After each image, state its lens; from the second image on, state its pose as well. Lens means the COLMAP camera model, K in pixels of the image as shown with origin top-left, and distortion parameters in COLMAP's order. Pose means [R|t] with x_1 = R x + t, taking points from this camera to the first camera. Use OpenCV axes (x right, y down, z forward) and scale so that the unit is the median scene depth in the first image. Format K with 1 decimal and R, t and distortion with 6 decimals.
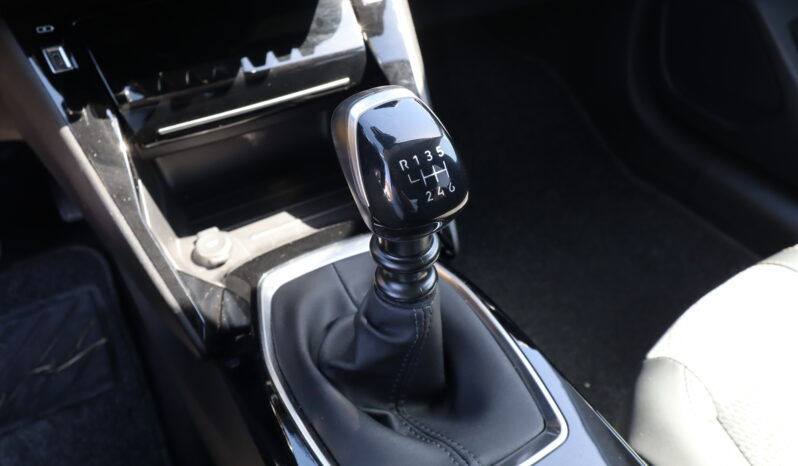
lens RADIAL K [[589.2, 0, 399.0], [0, 589.2, 233.0], [0, 0, 1]] dist [0.059586, -0.074803]
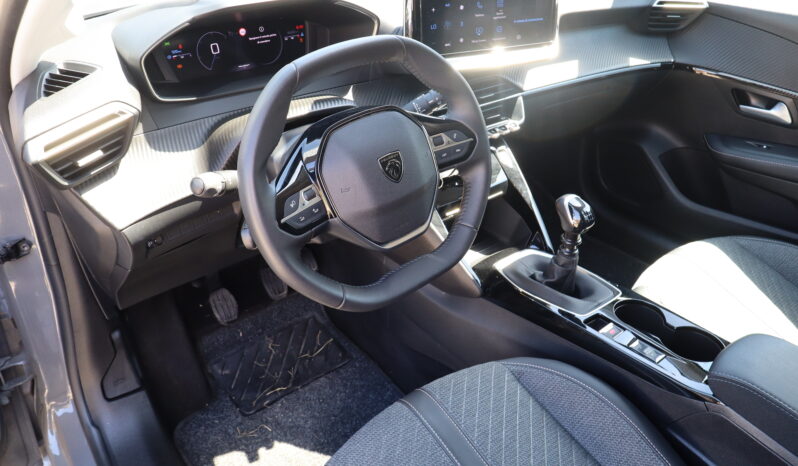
lens RADIAL K [[588.3, 0, 398.4], [0, 588.3, 231.2], [0, 0, 1]] dist [0.003312, -0.000619]
pose [[0.987232, -0.056832, 0.148809, -0.907814], [0.081266, 0.983164, -0.163658, 0.277152], [-0.137003, 0.173661, 0.975229, -1.347958]]
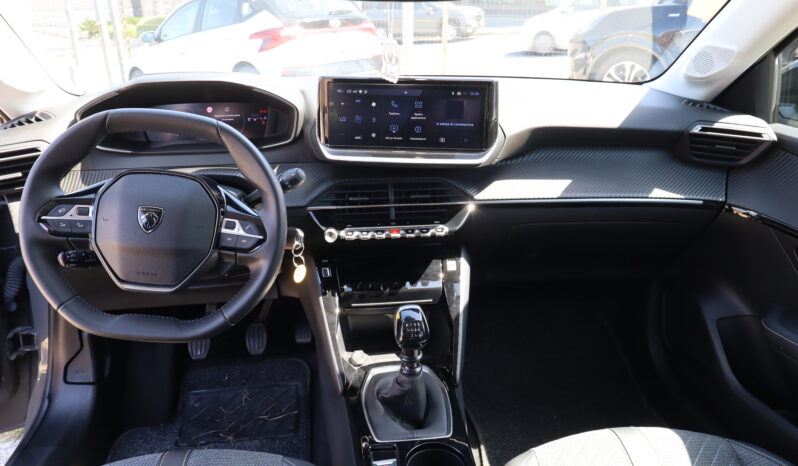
lens RADIAL K [[589.8, 0, 399.0], [0, 589.8, 233.0], [0, 0, 1]] dist [-0.001705, 0.000011]
pose [[0.926824, 0.152719, -0.343037, 0.554931], [-0.261728, 0.917810, -0.298534, 0.226625], [0.269251, 0.366471, 0.890619, -1.206498]]
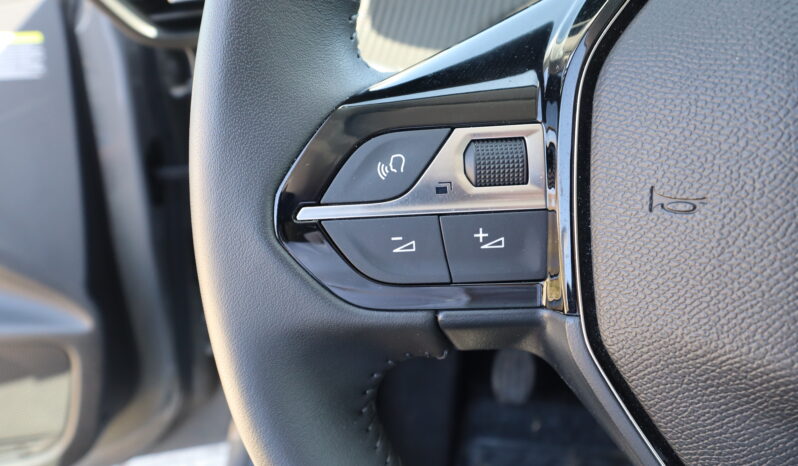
lens RADIAL K [[595.3, 0, 397.9], [0, 595.3, 226.0], [0, 0, 1]] dist [-0.003271, -0.003478]
pose [[0.835606, 0.138818, -0.531500, -0.775036], [-0.245624, 0.959853, -0.135466, -0.016253], [0.491357, 0.243745, 0.836156, -0.223877]]
